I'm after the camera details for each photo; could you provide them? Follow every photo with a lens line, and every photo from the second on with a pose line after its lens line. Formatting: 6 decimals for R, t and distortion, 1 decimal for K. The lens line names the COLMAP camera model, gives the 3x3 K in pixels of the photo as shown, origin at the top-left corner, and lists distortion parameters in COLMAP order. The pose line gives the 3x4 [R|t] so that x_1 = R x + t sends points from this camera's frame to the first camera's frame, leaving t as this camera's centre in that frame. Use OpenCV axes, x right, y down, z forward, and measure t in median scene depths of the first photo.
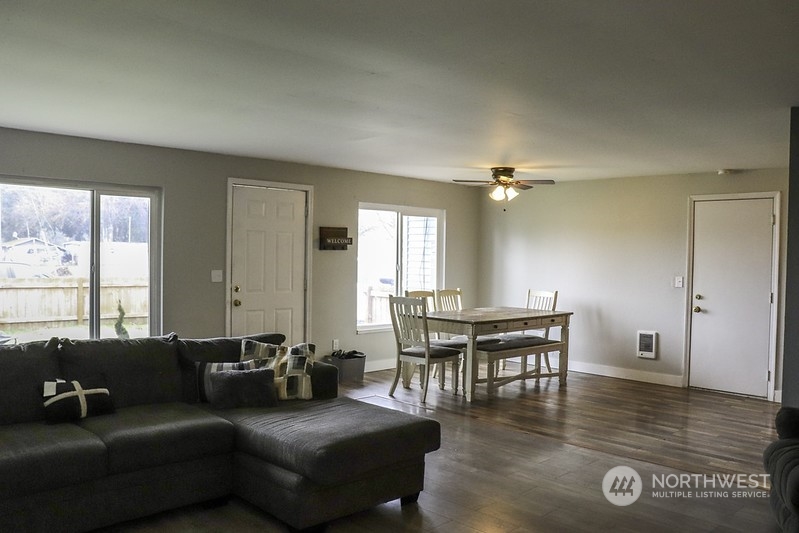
lens RADIAL K [[679.2, 0, 399.5], [0, 679.2, 266.5], [0, 0, 1]] dist [-0.131593, 0.099193]
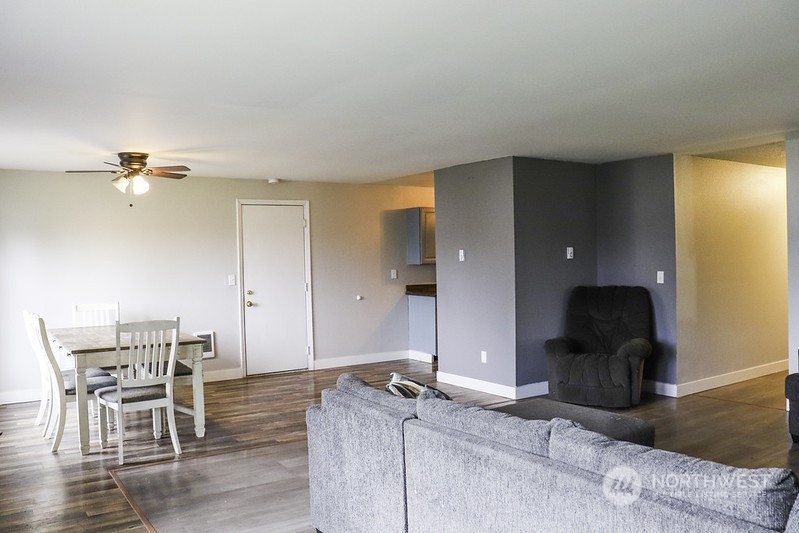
lens RADIAL K [[679.2, 0, 399.5], [0, 679.2, 266.5], [0, 0, 1]] dist [-0.131593, 0.099193]
pose [[0.169485, -0.039798, 0.984729, -0.597989], [0.047304, 0.998361, 0.032207, -0.020912], [-0.984397, 0.041123, 0.171089, 0.559356]]
